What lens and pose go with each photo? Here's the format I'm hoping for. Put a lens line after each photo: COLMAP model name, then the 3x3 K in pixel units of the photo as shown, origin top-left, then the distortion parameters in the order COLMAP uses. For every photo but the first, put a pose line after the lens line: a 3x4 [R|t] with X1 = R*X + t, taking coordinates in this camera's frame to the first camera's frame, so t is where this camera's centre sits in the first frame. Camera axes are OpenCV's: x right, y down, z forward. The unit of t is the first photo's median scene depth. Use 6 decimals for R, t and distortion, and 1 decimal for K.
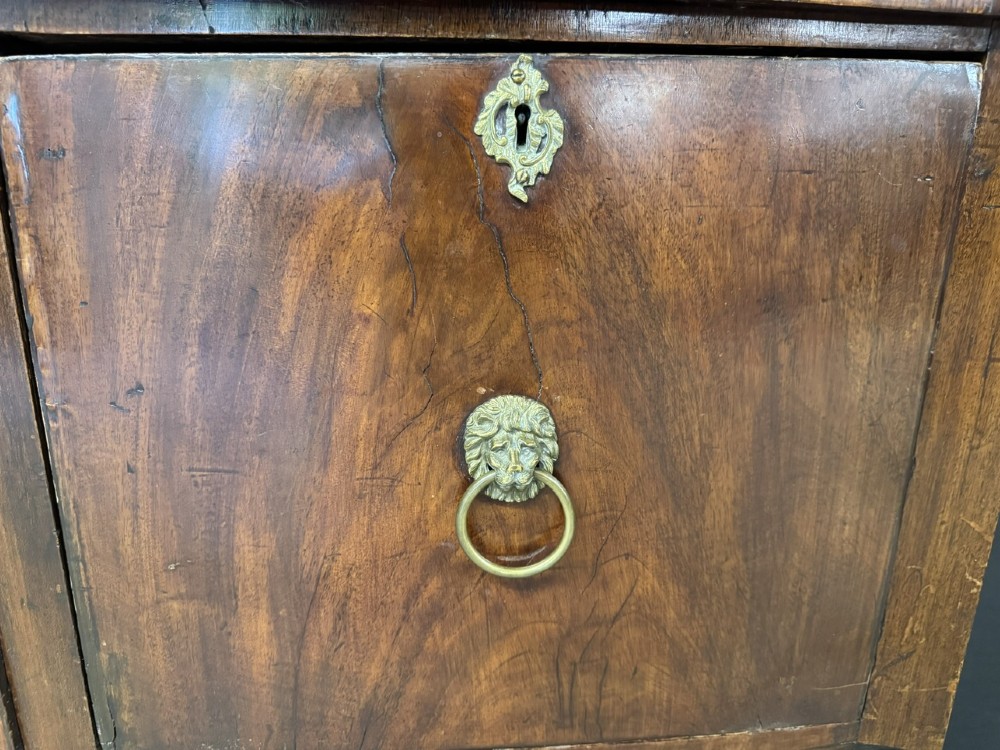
lens RADIAL K [[726.9, 0, 503.5], [0, 726.9, 368.8], [0, 0, 1]] dist [-0.002279, -0.011117]
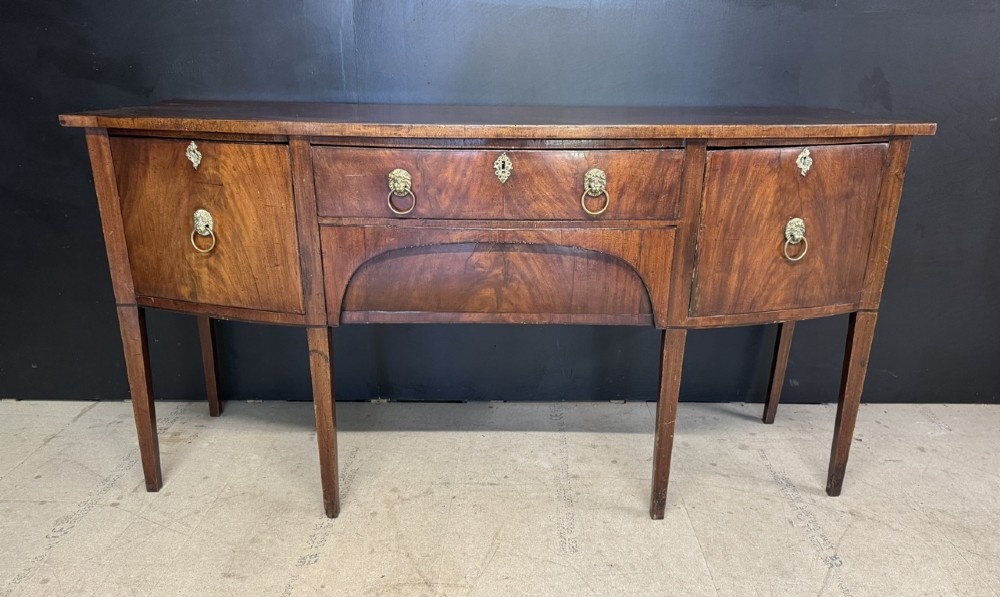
lens RADIAL K [[733.7, 0, 509.3], [0, 733.7, 335.3], [0, 0, 1]] dist [0.047993, -0.062225]
pose [[0.983335, -0.069479, 0.168001, -2.488223], [0.057248, 0.995418, 0.076590, 0.294793], [-0.172553, -0.065696, 0.982807, -3.171724]]
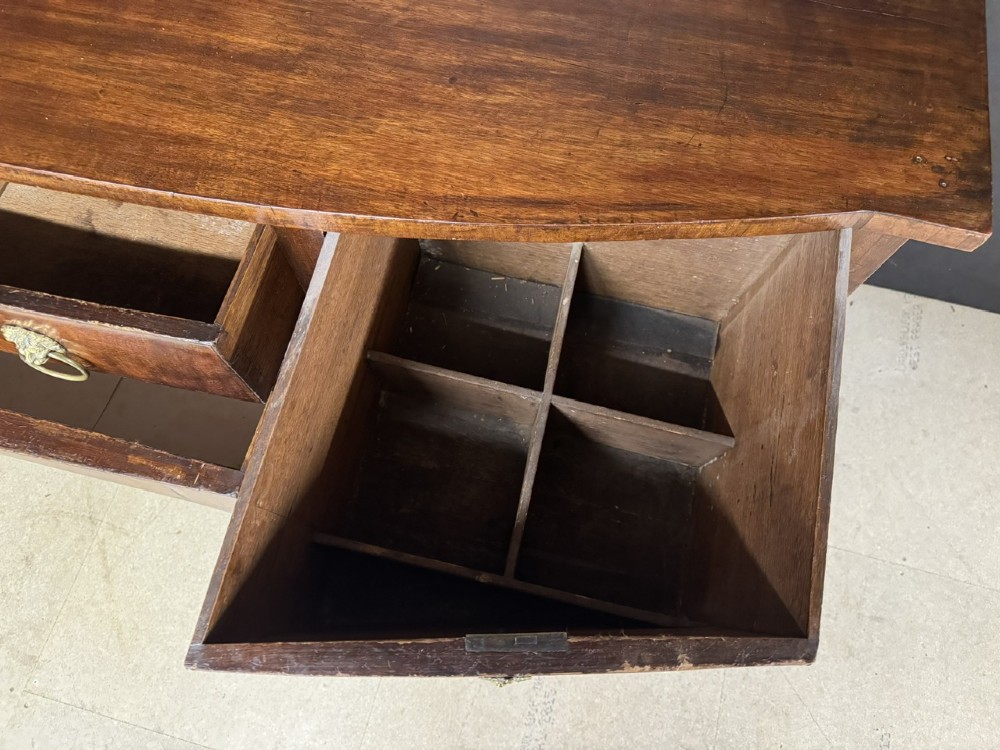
lens RADIAL K [[726.9, 0, 495.9], [0, 726.9, 376.6], [0, 0, 1]] dist [-0.002279, -0.011117]
pose [[0.998010, 0.061965, -0.011706, -0.174952], [-0.028521, 0.609083, 0.792594, -1.492272], [0.056243, -0.790682, 0.609638, -0.437990]]
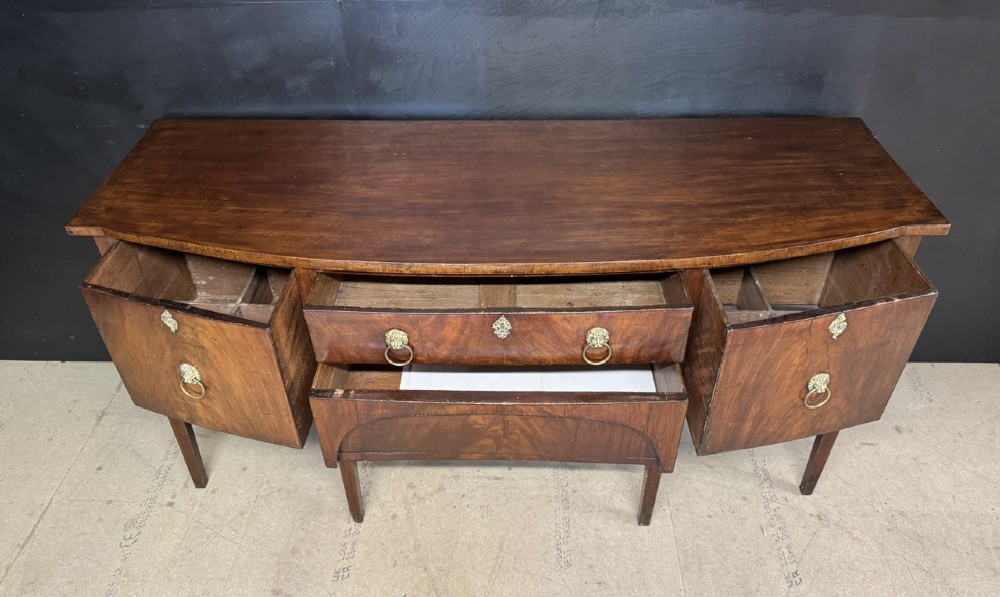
lens RADIAL K [[733.7, 0, 490.3], [0, 733.7, 294.7], [0, 0, 1]] dist [0.047993, -0.062225]
pose [[0.987801, -0.120529, 0.098598, -2.249914], [0.074594, 0.922049, 0.379818, -1.929387], [-0.136691, -0.367829, 0.919792, -2.909378]]
